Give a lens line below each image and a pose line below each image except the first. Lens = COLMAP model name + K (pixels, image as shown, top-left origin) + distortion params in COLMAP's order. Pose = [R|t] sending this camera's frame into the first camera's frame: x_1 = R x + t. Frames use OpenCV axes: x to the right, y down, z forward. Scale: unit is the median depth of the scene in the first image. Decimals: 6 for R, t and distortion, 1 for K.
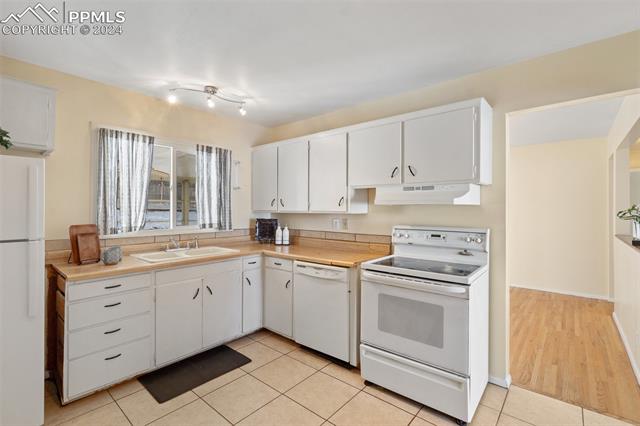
lens RADIAL K [[293.8, 0, 311.6], [0, 293.8, 206.6], [0, 0, 1]] dist [-0.005484, 0.003249]
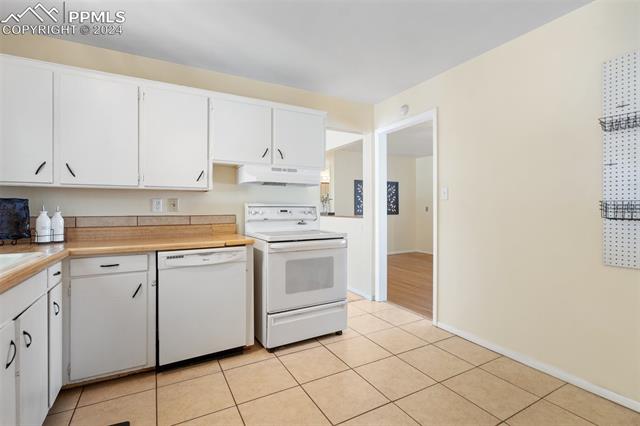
lens RADIAL K [[293.8, 0, 313.1], [0, 293.8, 209.2], [0, 0, 1]] dist [-0.005484, 0.003249]
pose [[0.354772, -0.006627, 0.934929, -0.605599], [-0.007575, 0.999922, 0.009962, 0.071530], [-0.934922, -0.010616, 0.354694, 0.411535]]
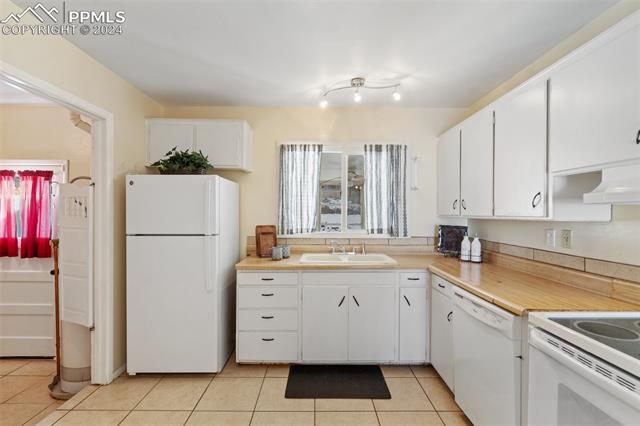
lens RADIAL K [[293.8, 0, 319.6], [0, 293.8, 214.9], [0, 0, 1]] dist [-0.005484, 0.003249]
pose [[0.669312, 0.004679, -0.742966, 0.257471], [0.004053, 0.999942, 0.009948, 0.005442], [0.742970, -0.009669, 0.669255, 0.297993]]
